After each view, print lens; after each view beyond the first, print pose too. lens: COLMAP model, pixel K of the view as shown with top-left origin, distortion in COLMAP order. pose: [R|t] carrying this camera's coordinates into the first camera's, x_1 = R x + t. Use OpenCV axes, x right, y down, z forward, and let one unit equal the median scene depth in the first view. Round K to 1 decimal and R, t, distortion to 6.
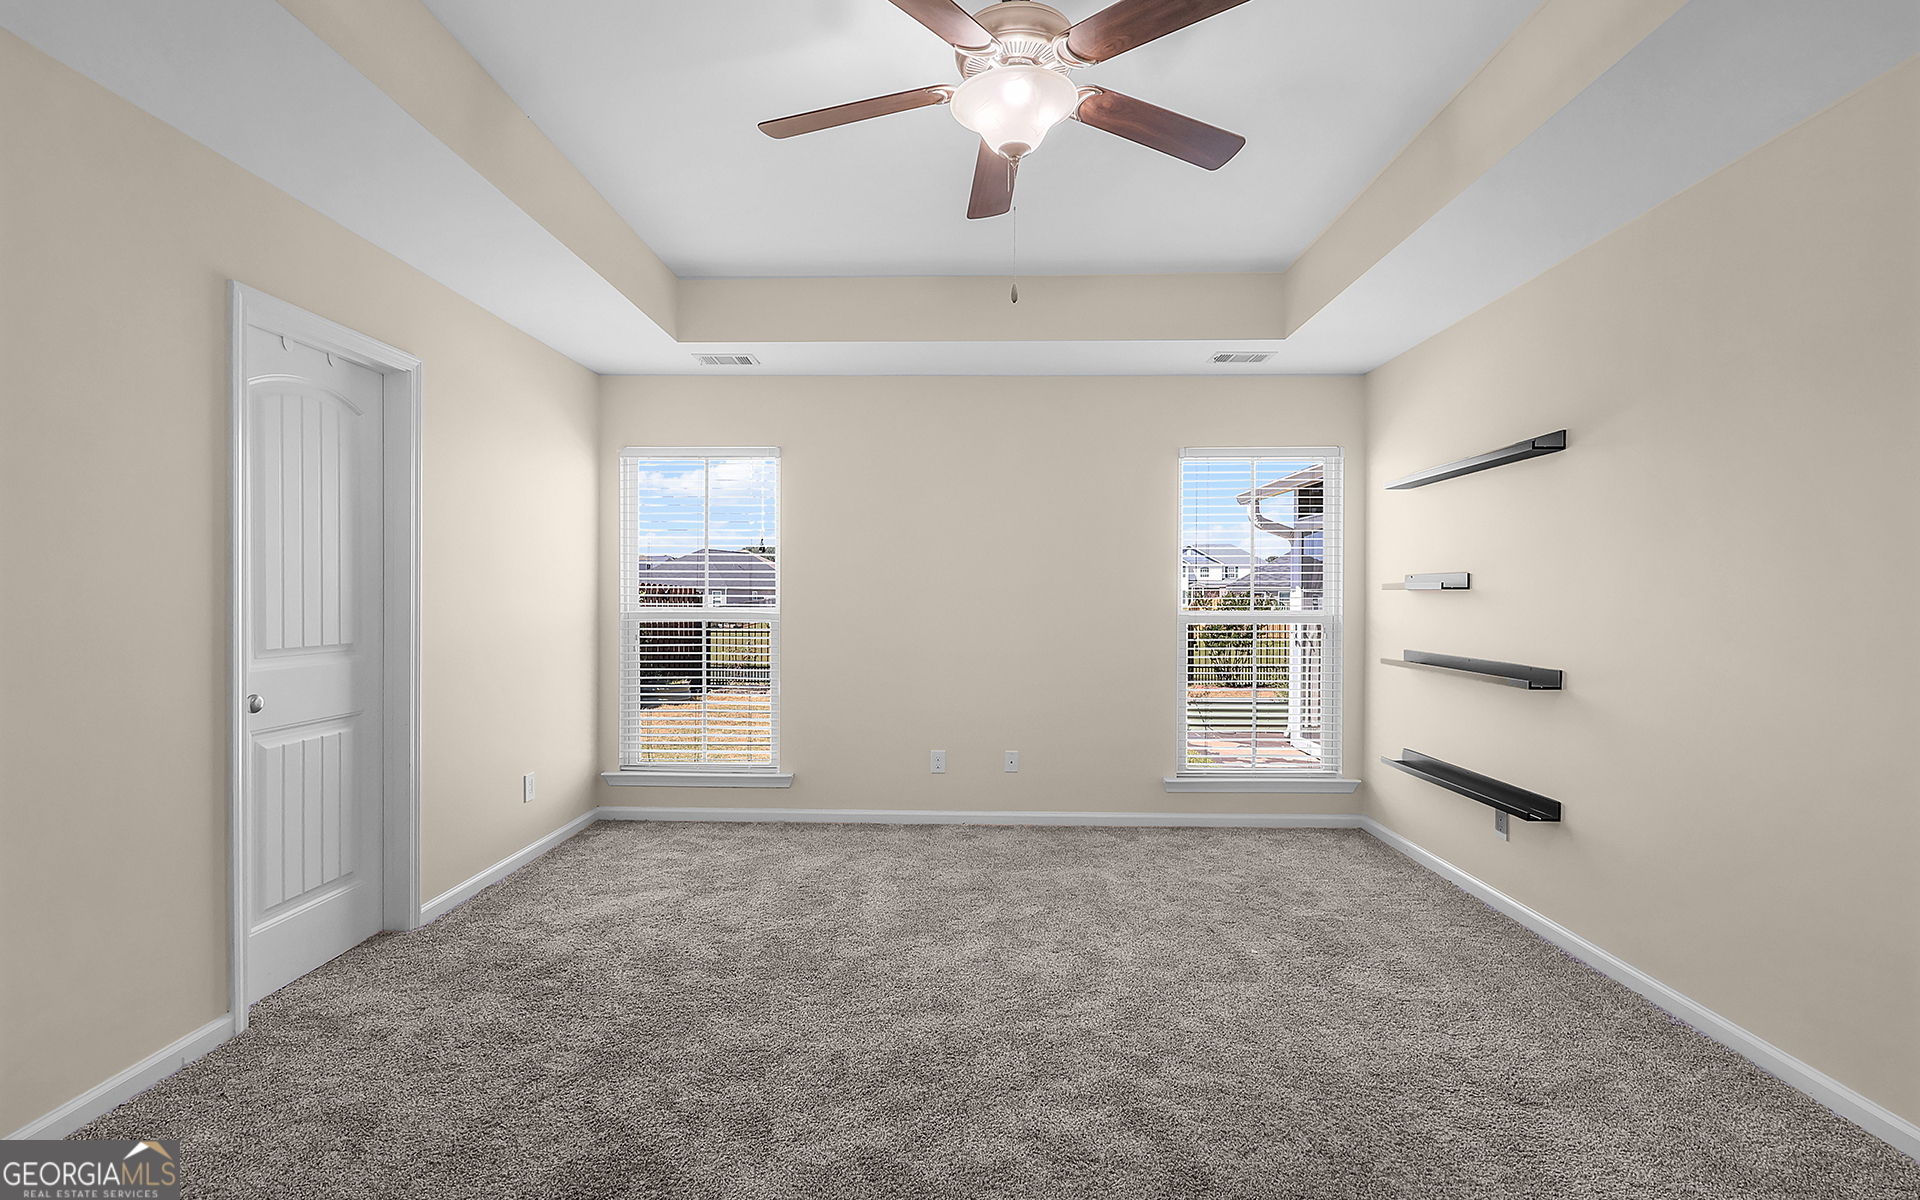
lens RADIAL K [[902.0, 0, 961.4], [0, 902.0, 604.3], [0, 0, 1]] dist [-0.003775, -0.000754]
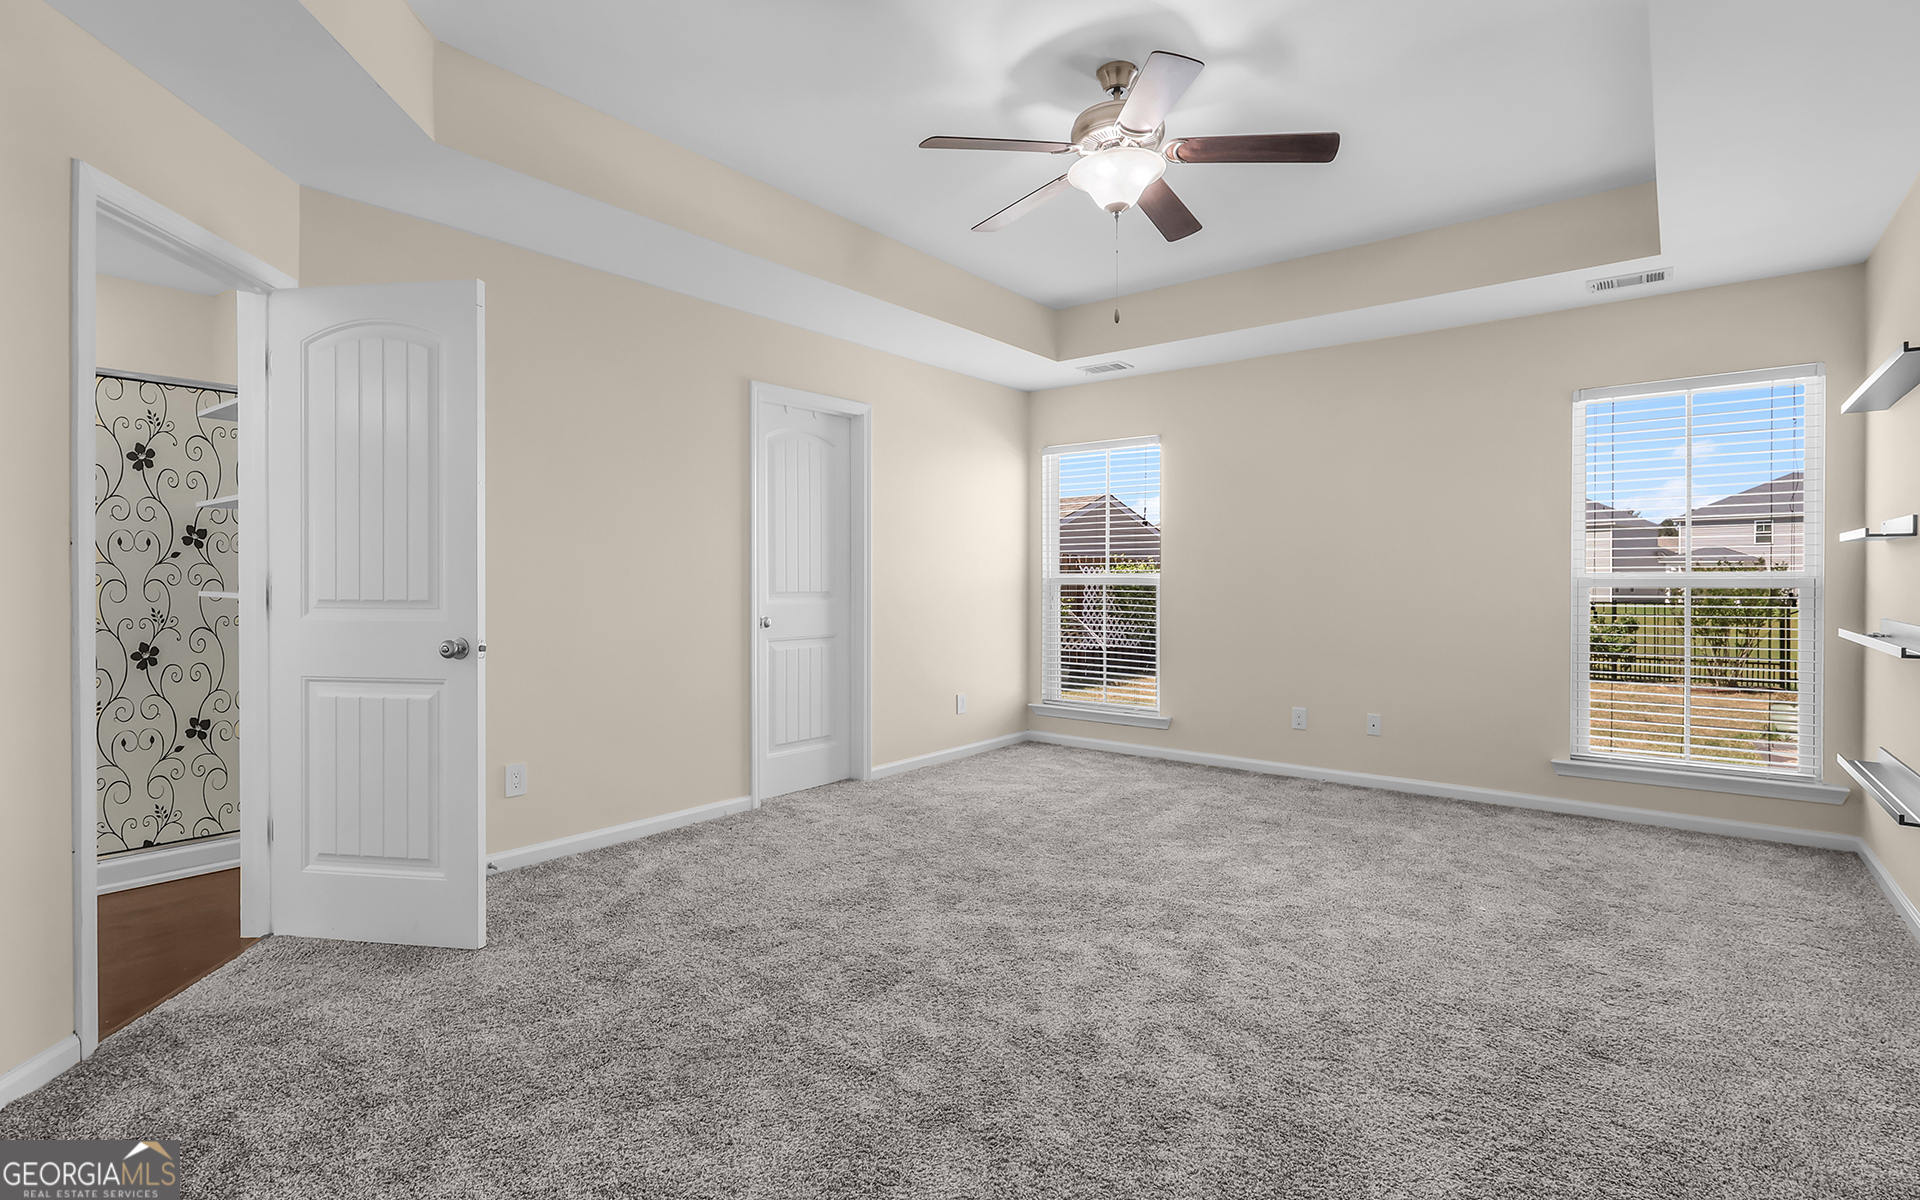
lens RADIAL K [[915.7, 0, 956.2], [0, 915.7, 594.0], [0, 0, 1]] dist [-0.002426, 0.000980]
pose [[0.792780, 0.005673, -0.609481, 0.484047], [-0.002976, 0.999981, 0.005437, 0.038505], [0.609500, -0.002497, 0.792782, -0.143747]]
